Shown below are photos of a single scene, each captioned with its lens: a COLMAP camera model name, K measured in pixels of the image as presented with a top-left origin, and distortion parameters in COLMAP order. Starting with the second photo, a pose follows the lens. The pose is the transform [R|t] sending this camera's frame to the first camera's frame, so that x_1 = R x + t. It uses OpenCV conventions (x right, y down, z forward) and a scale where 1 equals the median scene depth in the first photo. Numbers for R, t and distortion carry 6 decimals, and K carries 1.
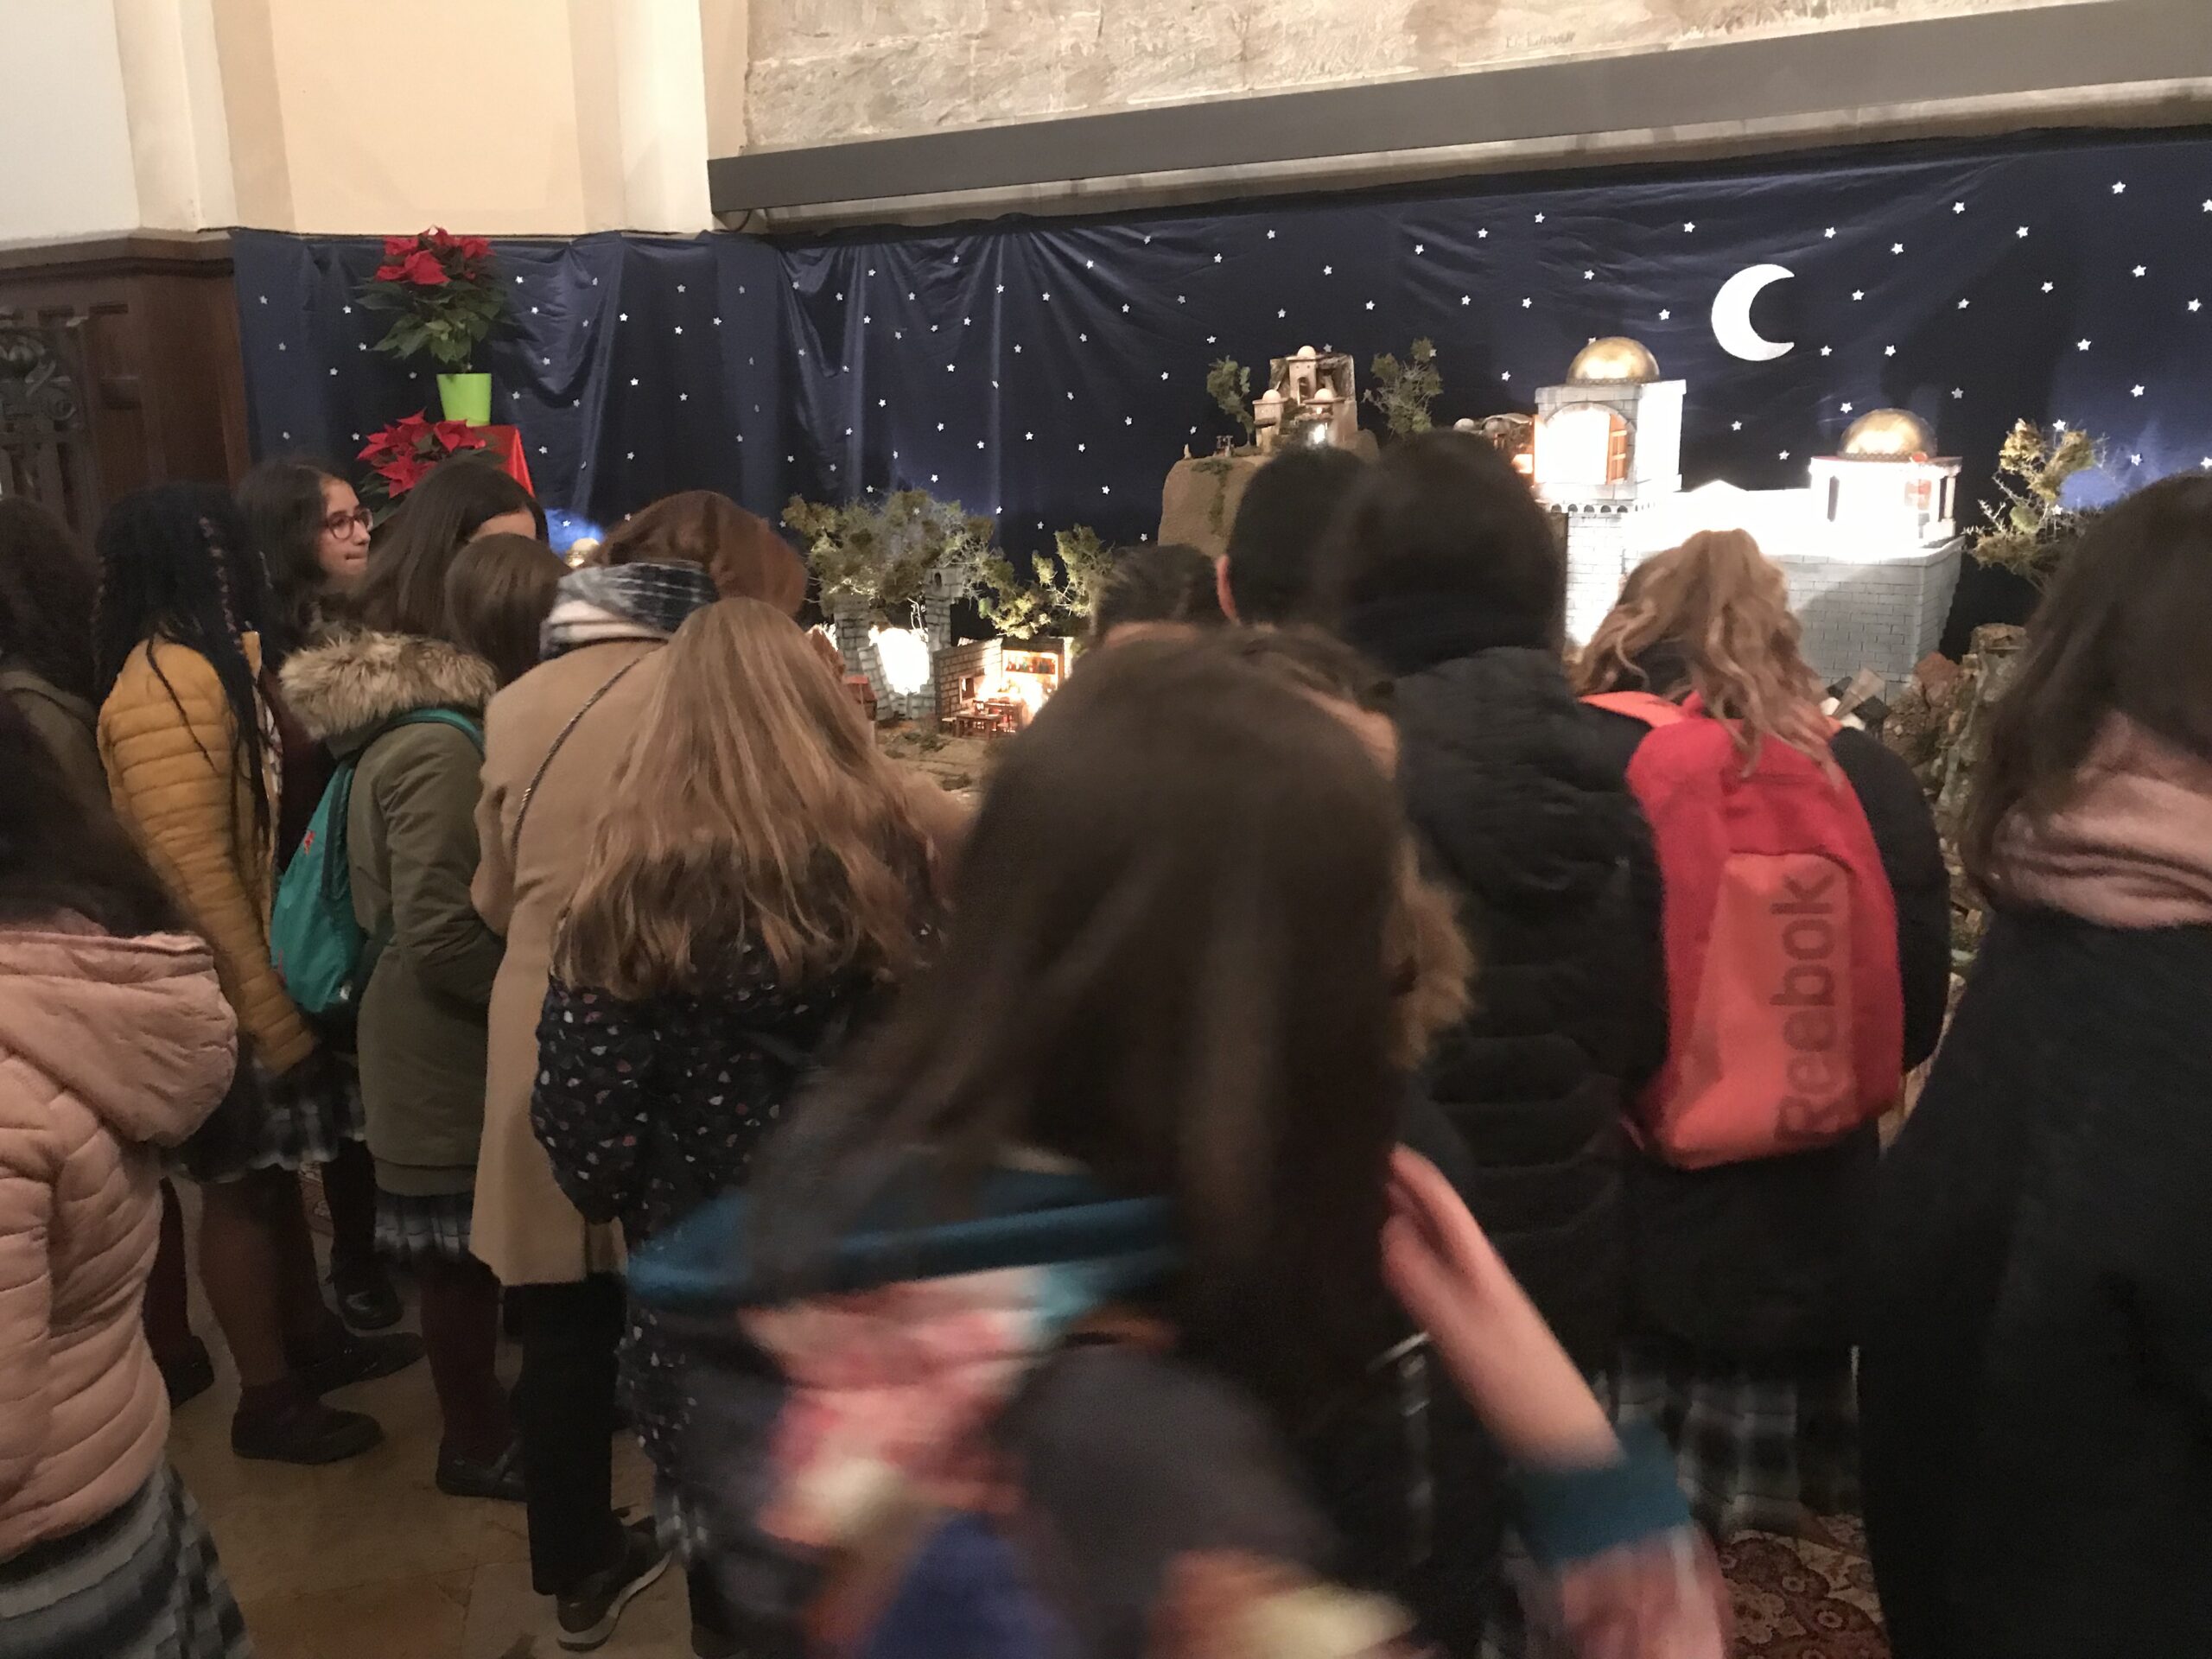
lens RADIAL K [[1821.1, 0, 1085.8], [0, 1821.1, 833.8], [0, 0, 1]] dist [0.013328, -0.006567]
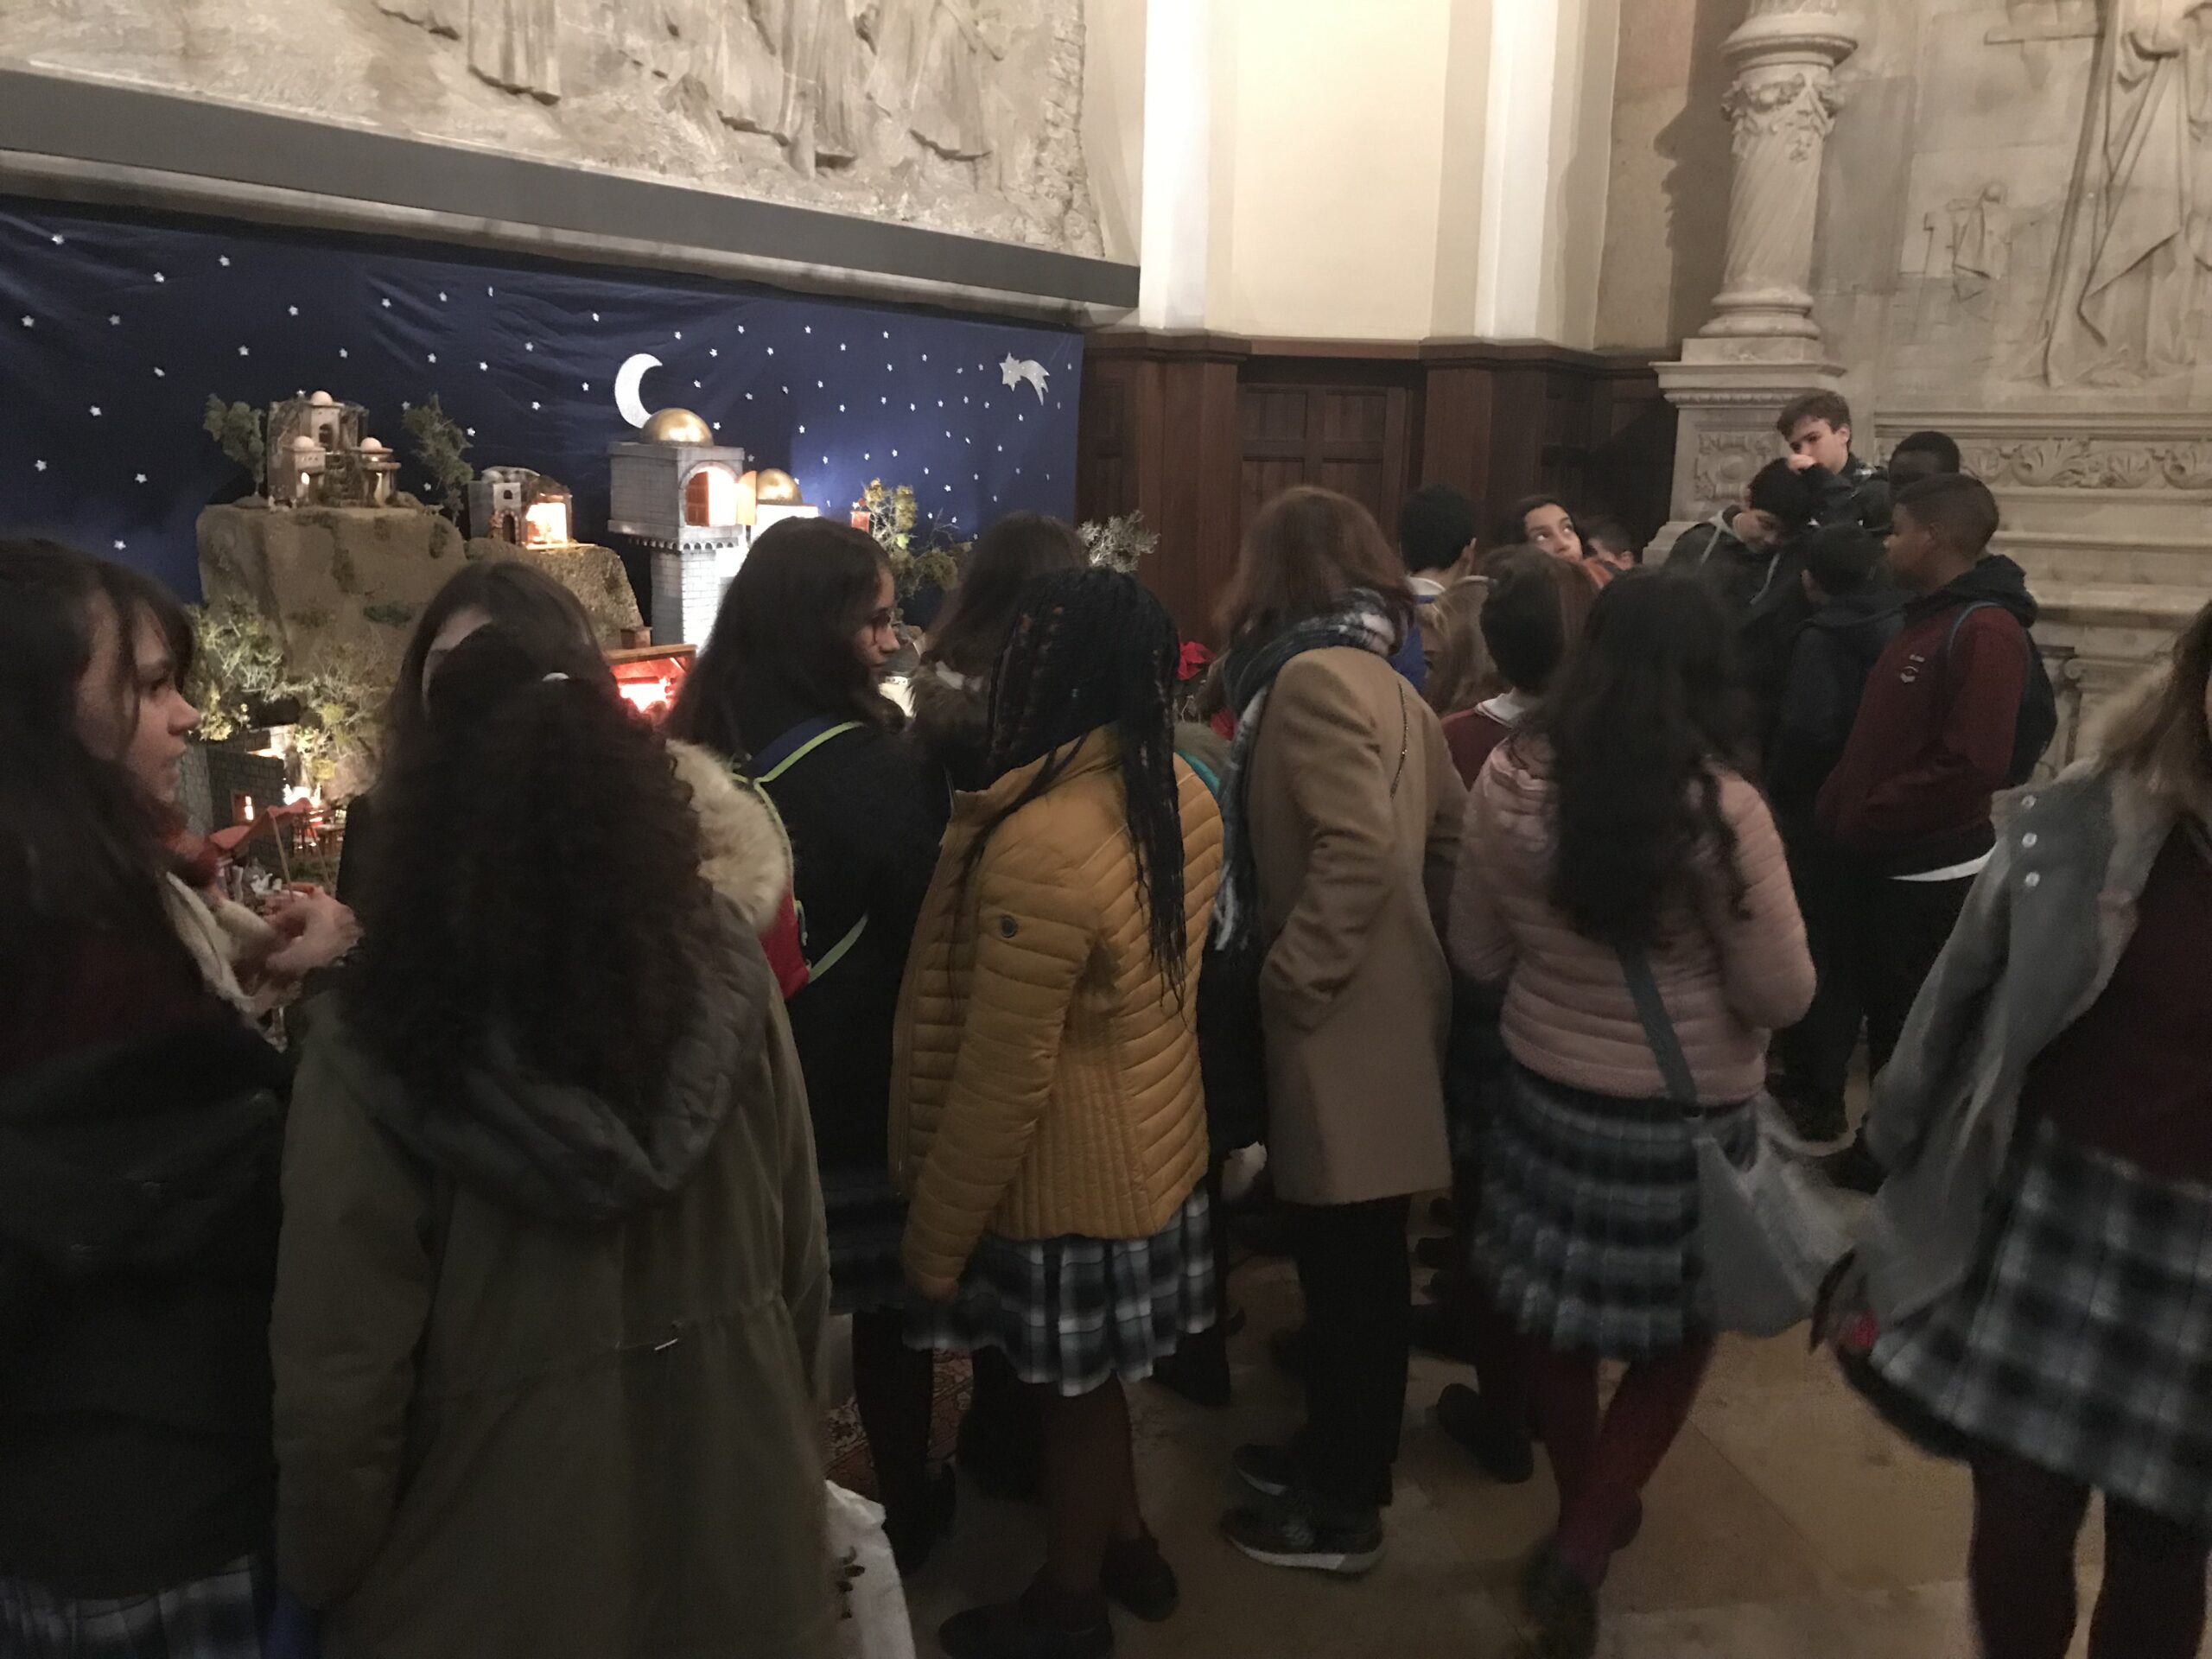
lens RADIAL K [[1821.1, 0, 1102.4], [0, 1821.1, 841.3], [0, 0, 1]] dist [0.013328, -0.006567]
pose [[0.035503, -0.186931, 0.981731, -0.828952], [0.215414, 0.960690, 0.175135, -0.123683], [-0.975877, 0.205261, 0.074375, 0.588669]]
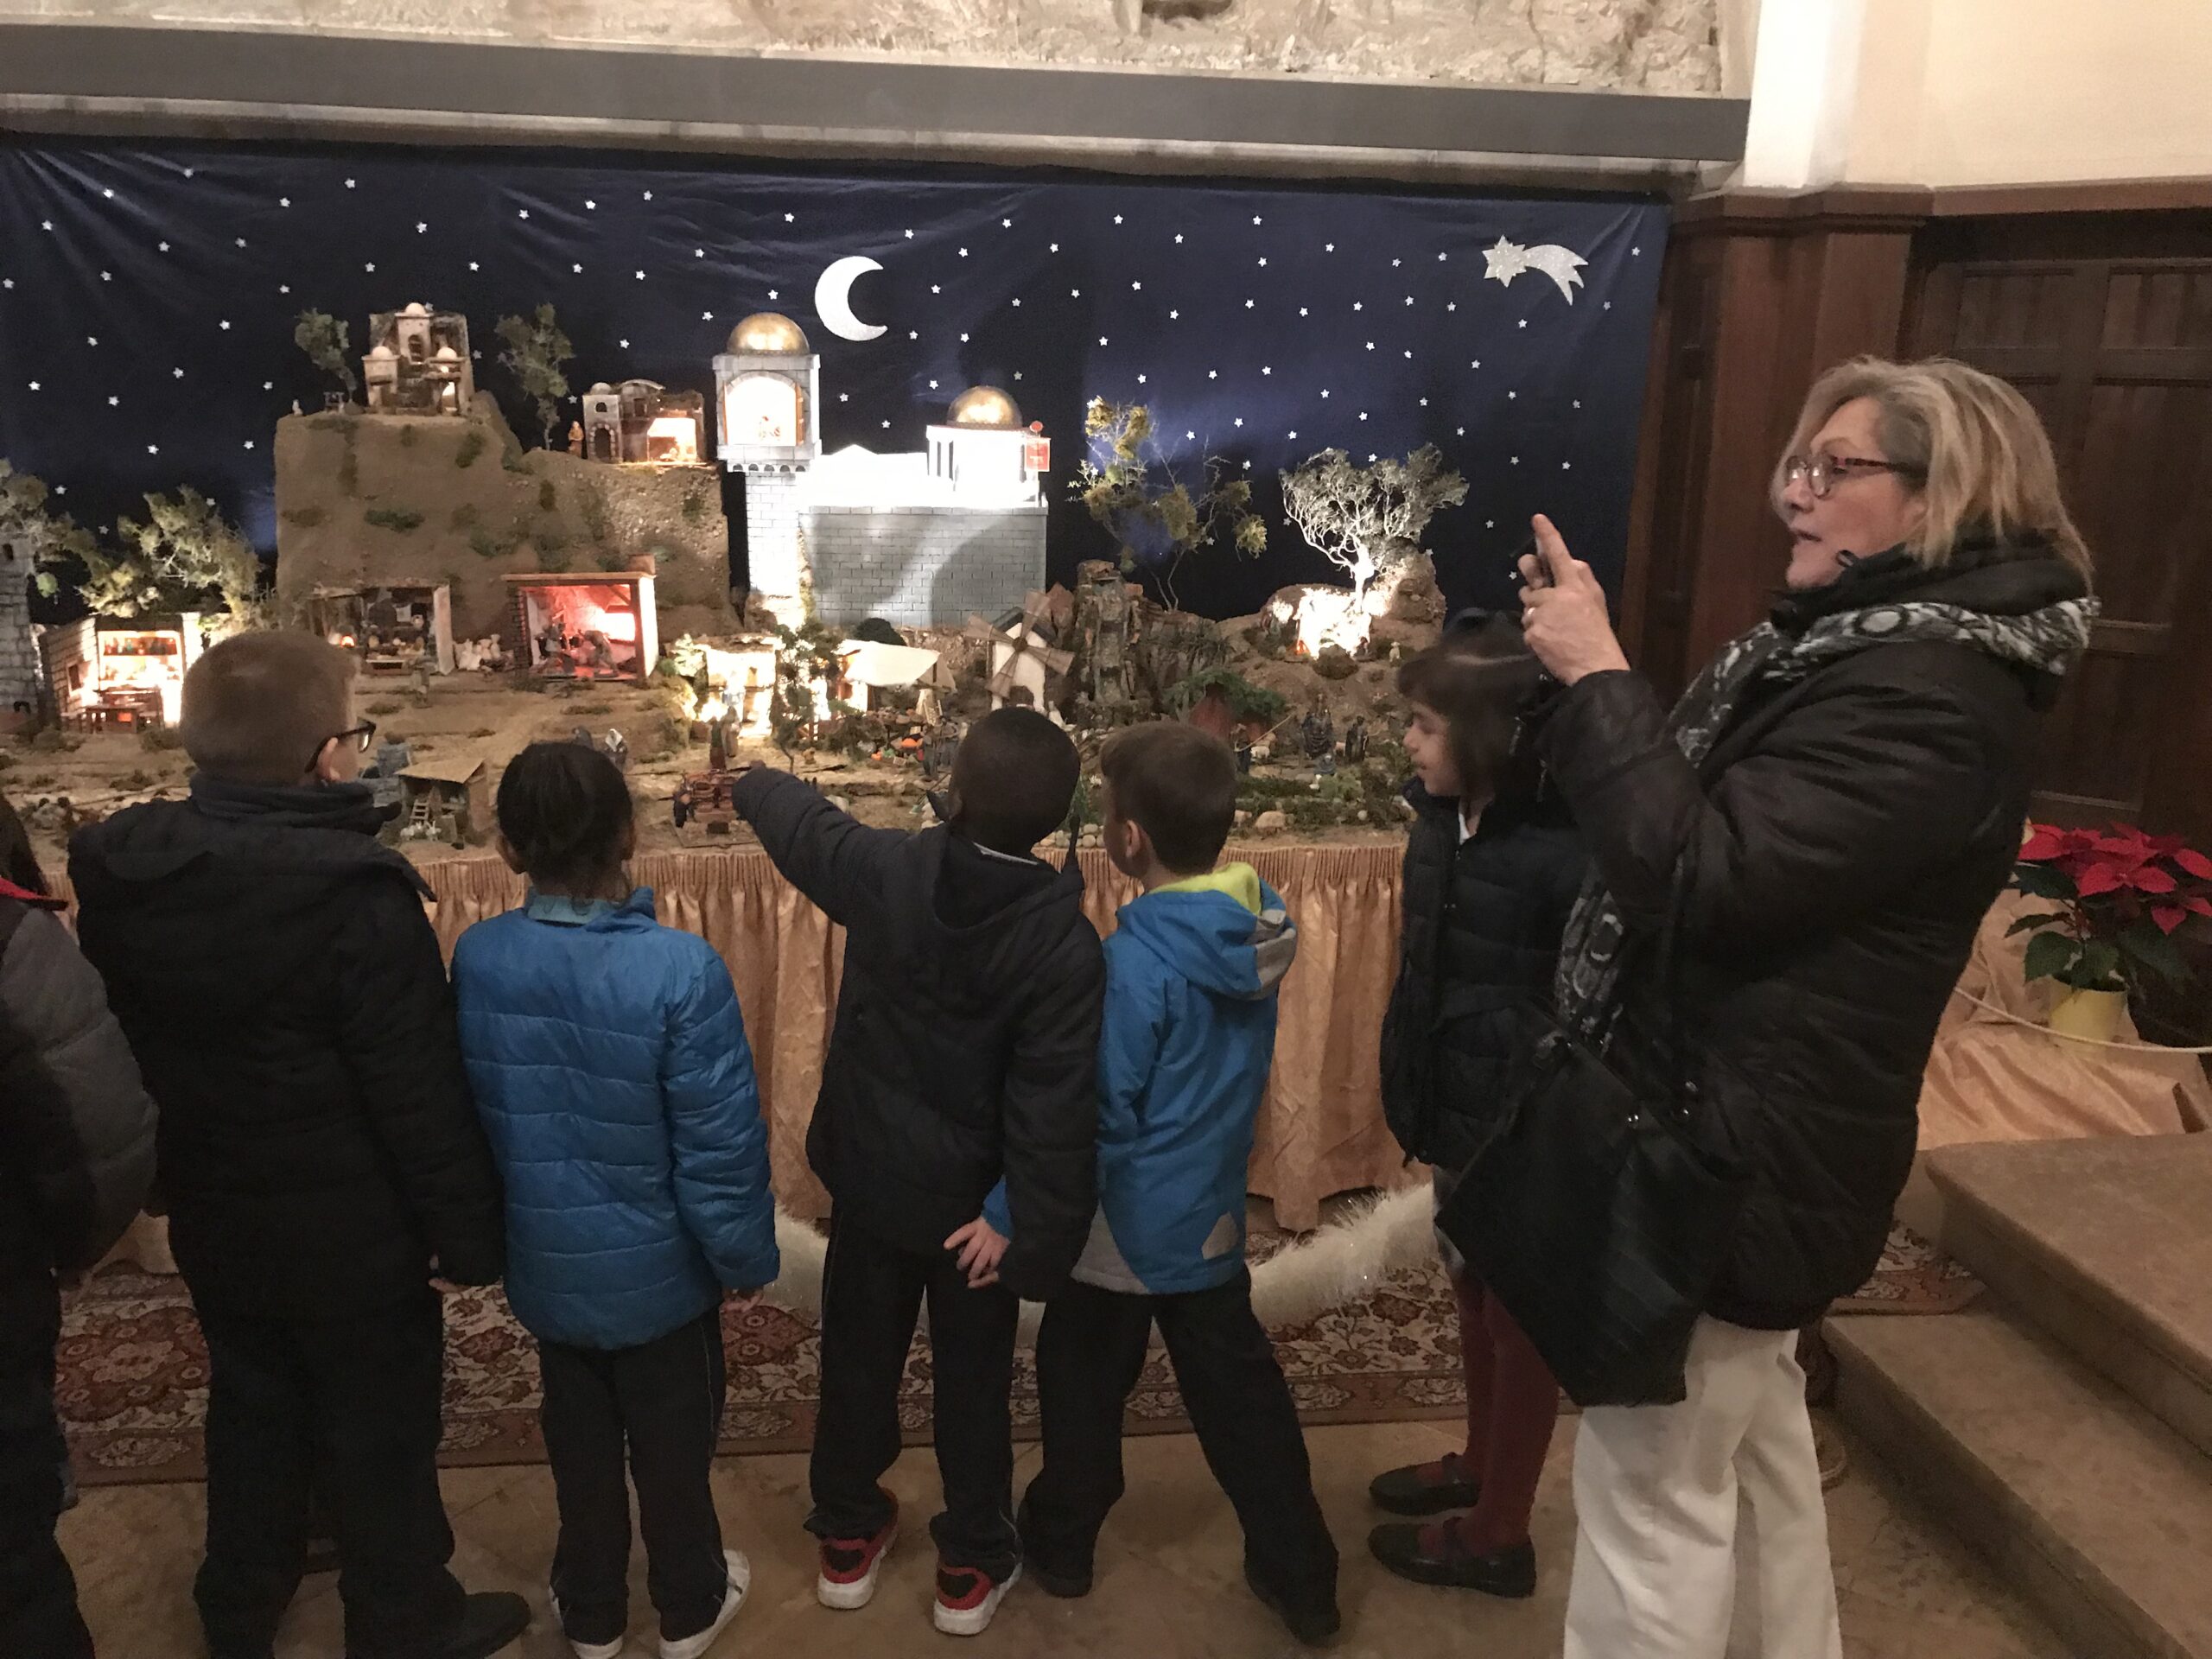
lens RADIAL K [[1821.1, 0, 1094.0], [0, 1821.1, 824.3], [0, 0, 1]] dist [0.013328, -0.006567]
pose [[0.758985, -0.120749, 0.639813, -0.260540], [0.120456, 0.991731, 0.044273, 0.008575], [-0.639868, 0.043467, 0.767254, 0.034482]]
